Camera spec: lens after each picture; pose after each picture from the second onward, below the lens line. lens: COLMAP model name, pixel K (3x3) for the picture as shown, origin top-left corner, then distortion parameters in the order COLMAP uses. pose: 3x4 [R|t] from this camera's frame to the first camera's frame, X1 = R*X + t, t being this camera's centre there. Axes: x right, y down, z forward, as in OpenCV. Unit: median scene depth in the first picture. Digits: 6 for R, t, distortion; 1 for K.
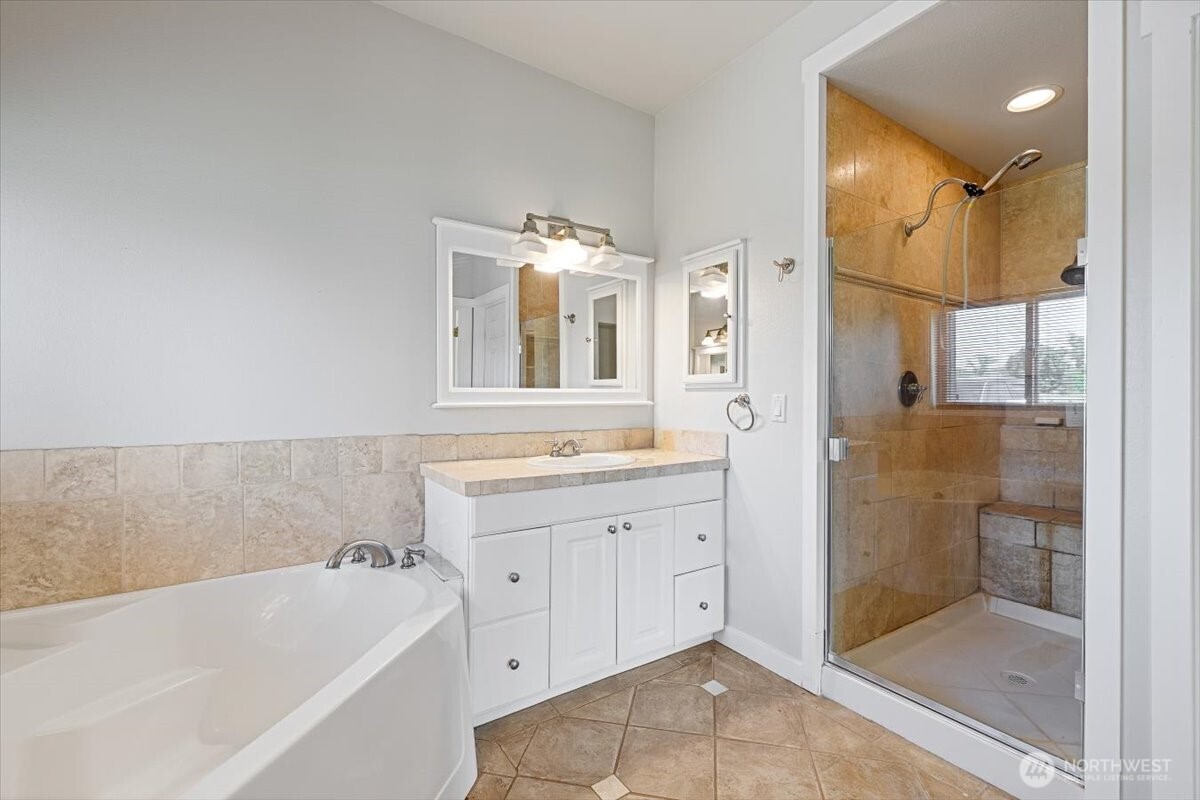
lens RADIAL K [[516.1, 0, 601.4], [0, 516.1, 400.8], [0, 0, 1]] dist [-0.000313, 0.000000]
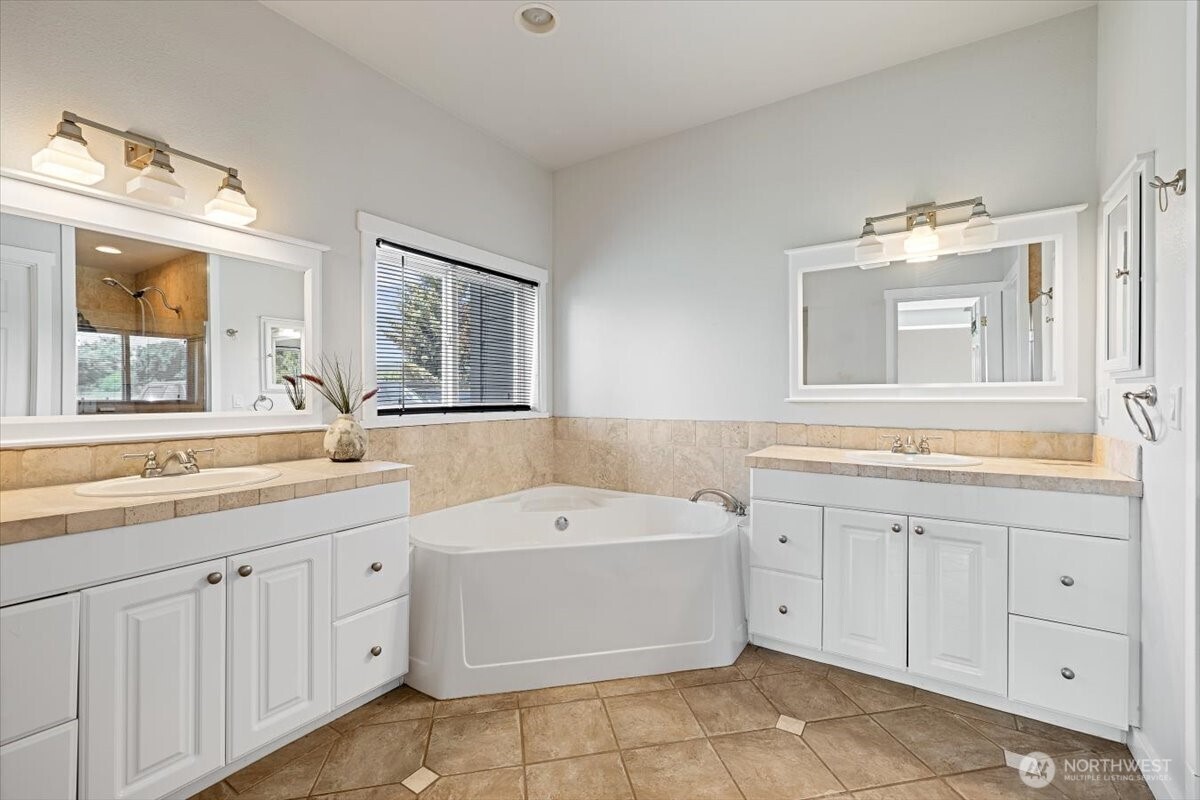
lens RADIAL K [[516.1, 0, 601.0], [0, 516.1, 396.7], [0, 0, 1]] dist [-0.000313, 0.000000]
pose [[0.384329, 0.001009, -0.923196, 0.715711], [-0.004210, 0.999991, -0.000660, 0.004360], [0.923187, 0.004141, 0.384329, 0.110144]]
